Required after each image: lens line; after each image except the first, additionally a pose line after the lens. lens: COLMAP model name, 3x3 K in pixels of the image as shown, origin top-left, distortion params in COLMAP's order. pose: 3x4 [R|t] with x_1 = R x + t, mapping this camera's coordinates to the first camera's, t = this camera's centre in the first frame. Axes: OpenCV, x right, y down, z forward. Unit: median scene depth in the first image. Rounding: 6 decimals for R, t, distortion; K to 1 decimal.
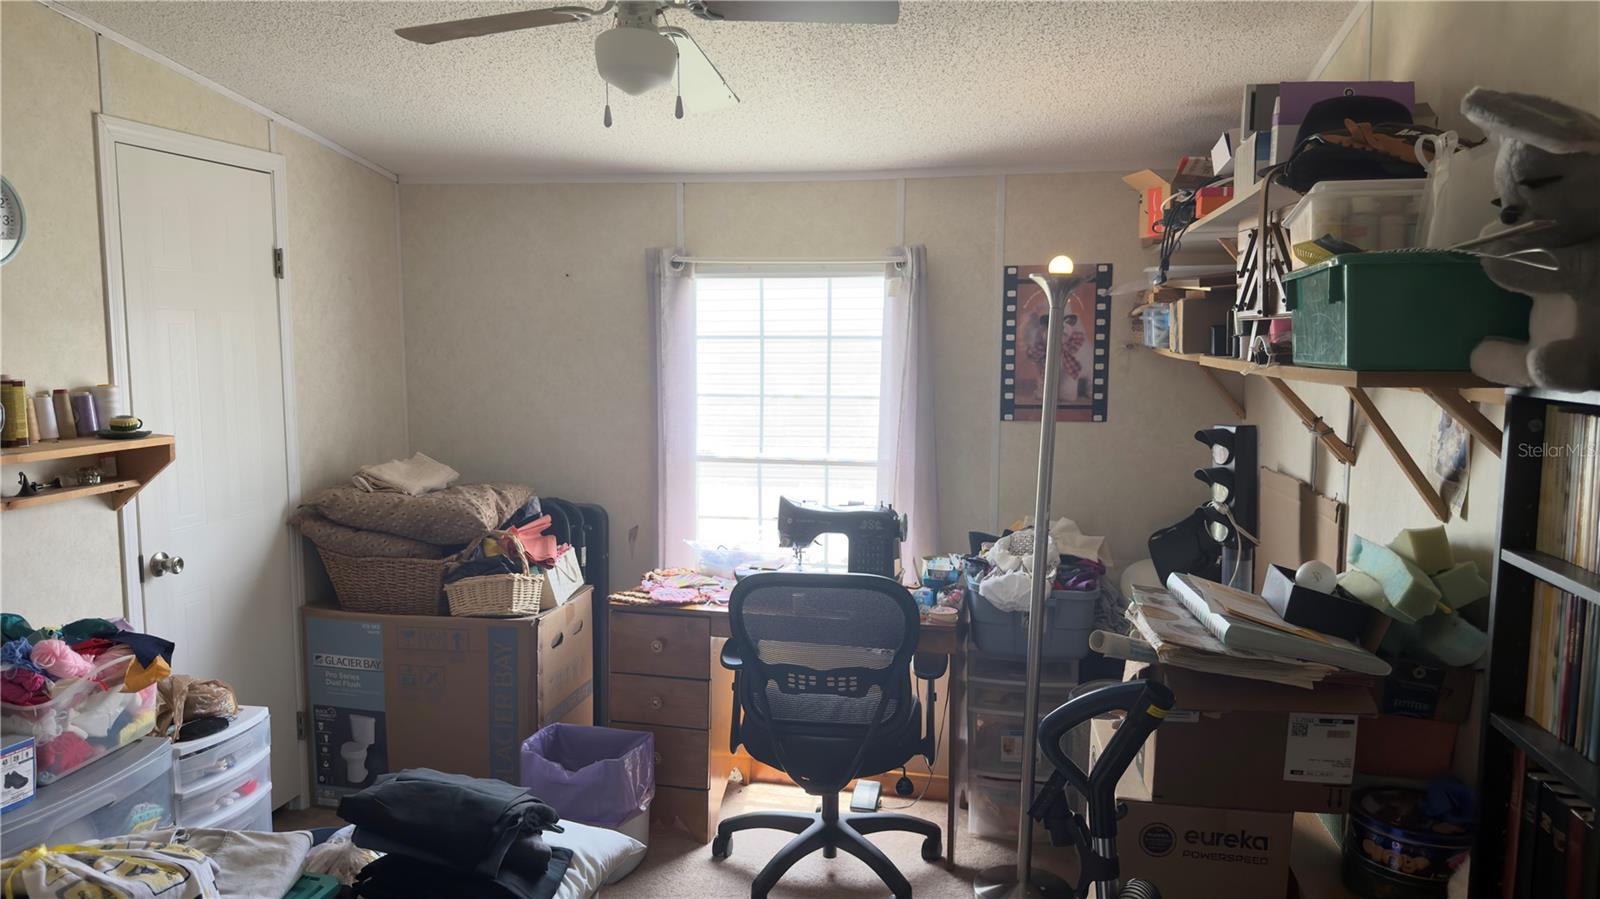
lens RADIAL K [[1128.1, 0, 800.0], [0, 1128.1, 449.5], [0, 0, 1]] dist [0.142193, -0.239701]
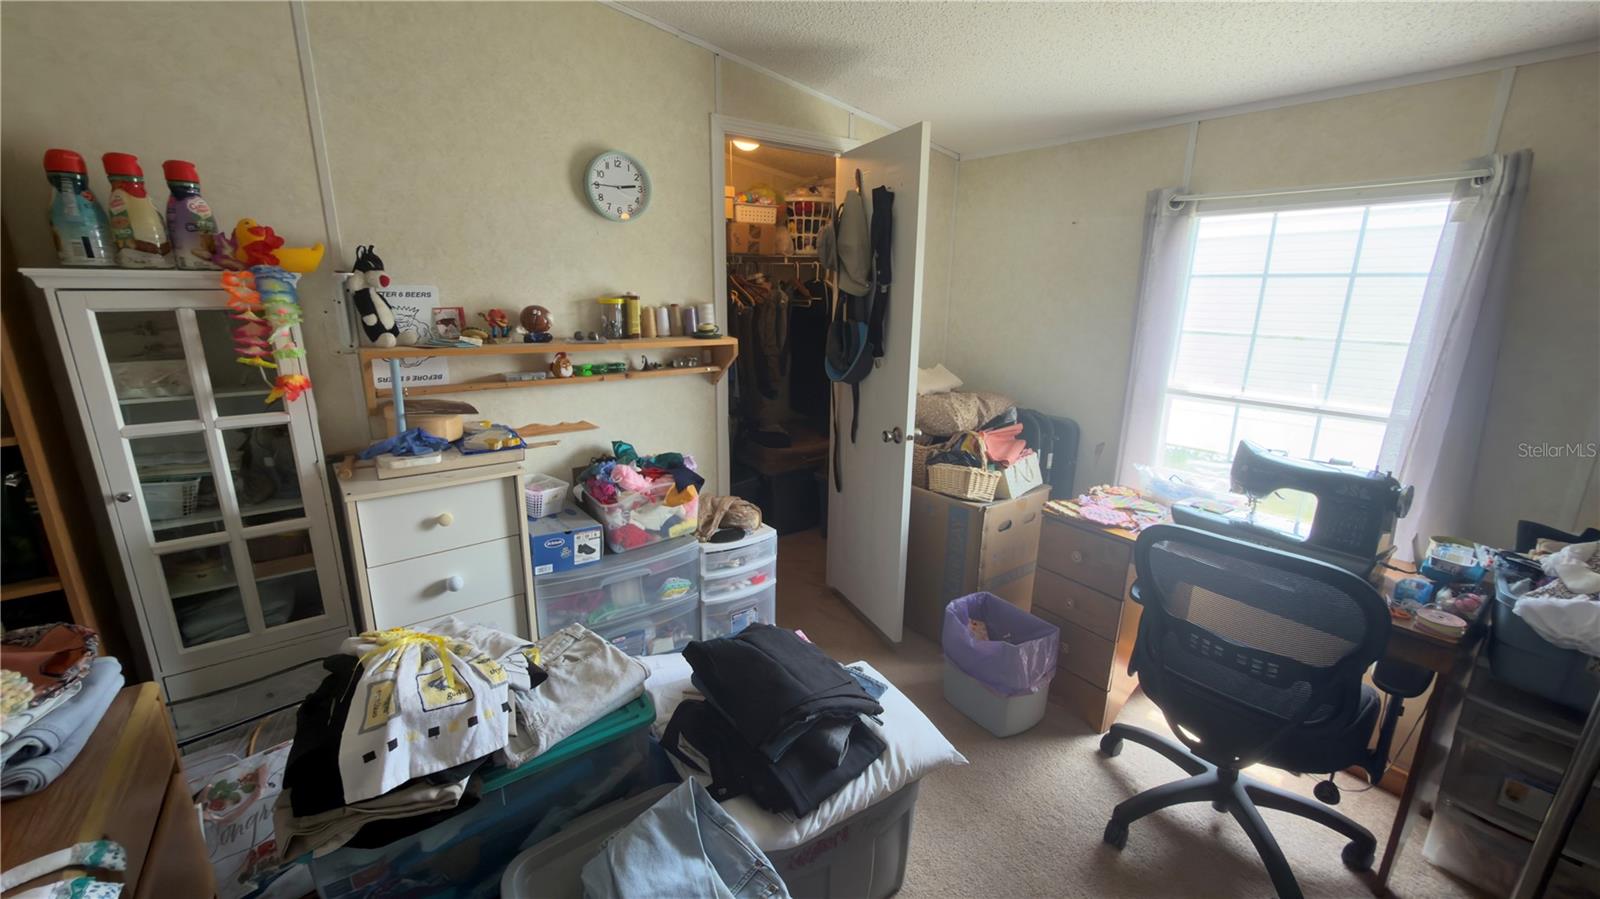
lens RADIAL K [[635.6, 0, 798.9], [0, 635.6, 448.9], [0, 0, 1]] dist [-0.003001, -0.000274]
pose [[0.744013, 0.169245, -0.646375, 0.054836], [-0.078968, 0.982881, 0.166458, -0.012464], [0.663482, -0.072804, 0.744641, 0.356827]]
